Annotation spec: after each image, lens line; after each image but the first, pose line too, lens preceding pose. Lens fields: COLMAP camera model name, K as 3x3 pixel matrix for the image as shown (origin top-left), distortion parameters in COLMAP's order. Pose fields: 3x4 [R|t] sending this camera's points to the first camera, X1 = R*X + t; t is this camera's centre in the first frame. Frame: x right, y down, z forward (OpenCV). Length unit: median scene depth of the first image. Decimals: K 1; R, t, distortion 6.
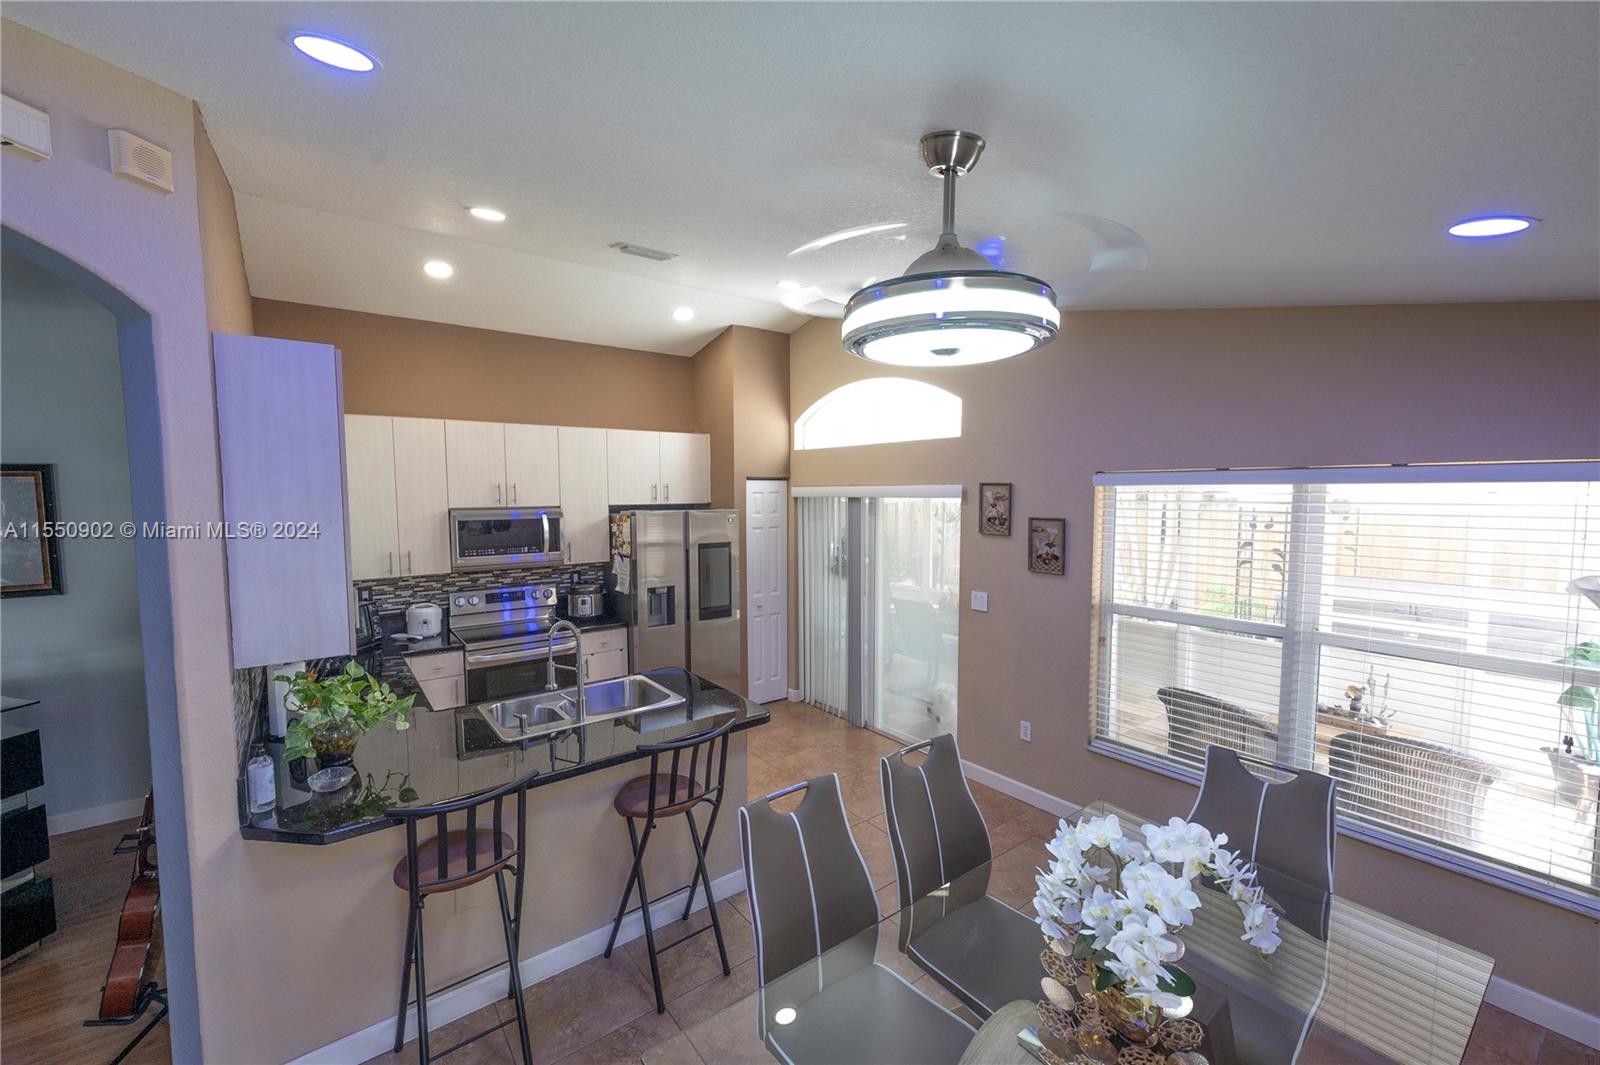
lens RADIAL K [[634.3, 0, 802.4], [0, 634.3, 533.5], [0, 0, 1]] dist [0.000265, -0.000035]
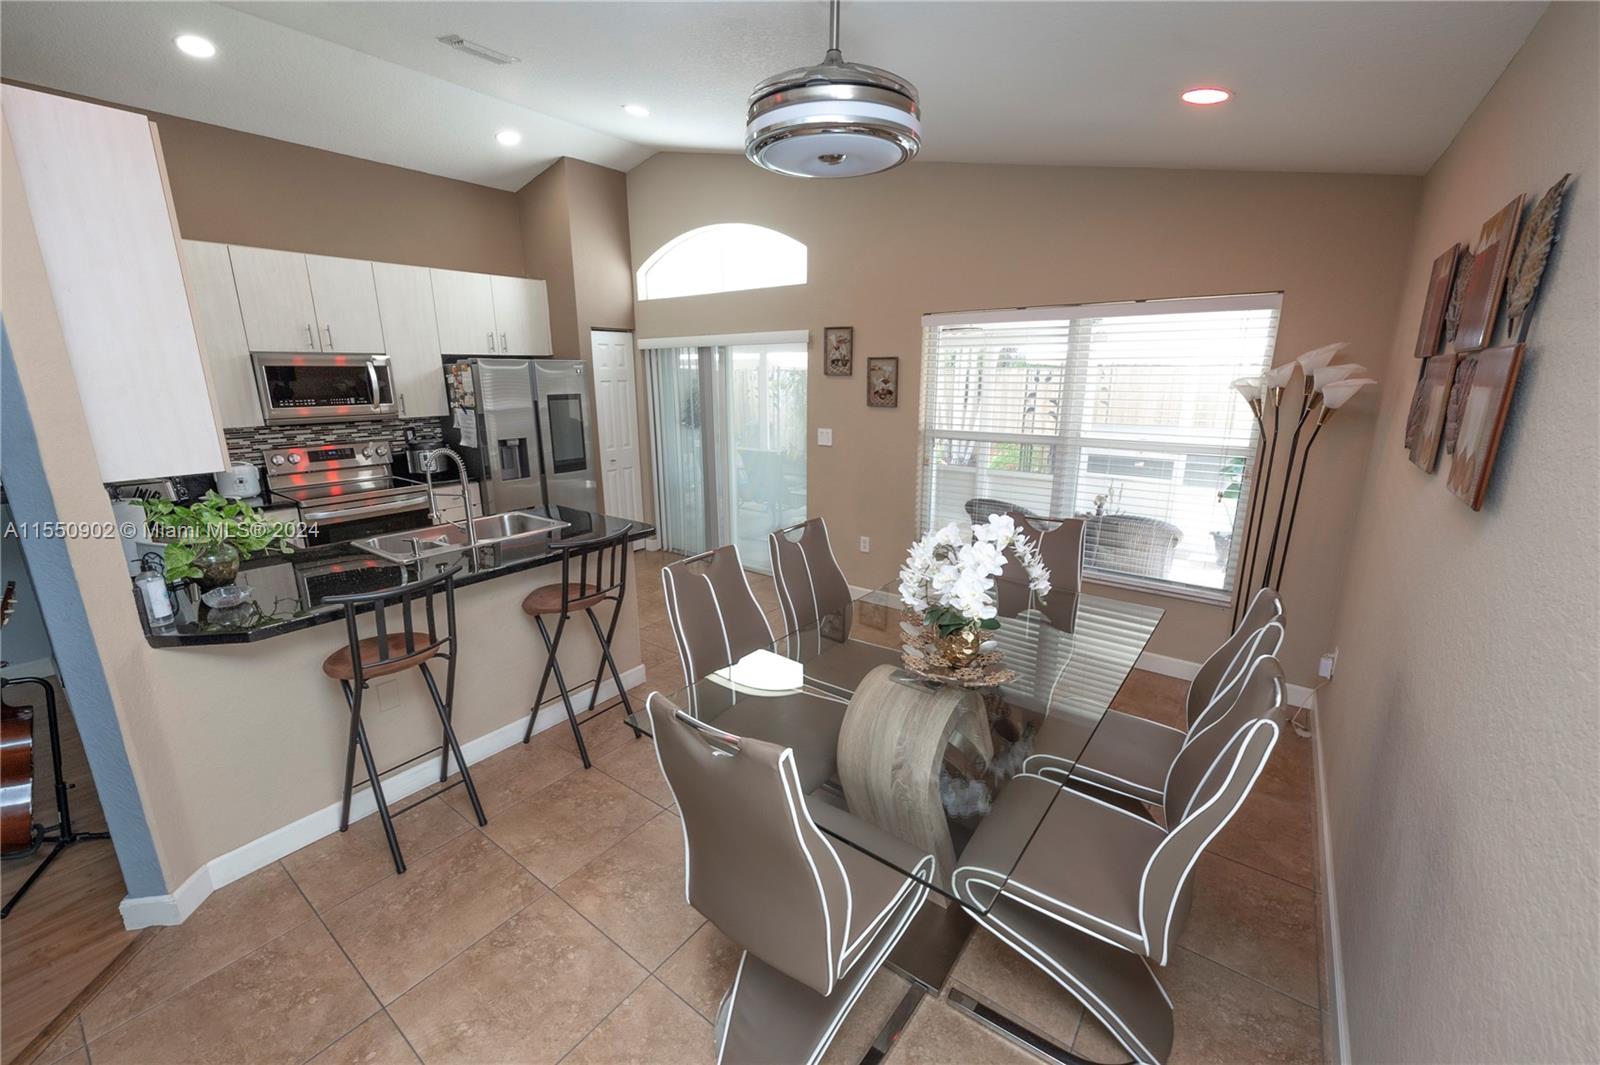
lens RADIAL K [[634.3, 0, 796.1], [0, 634.3, 529.2], [0, 0, 1]] dist [0.000265, -0.000035]
pose [[0.964445, -0.067024, 0.255642, -0.066001], [0.021778, 0.984173, 0.175870, 0.064708], [-0.263384, -0.164050, 0.950640, -0.080380]]
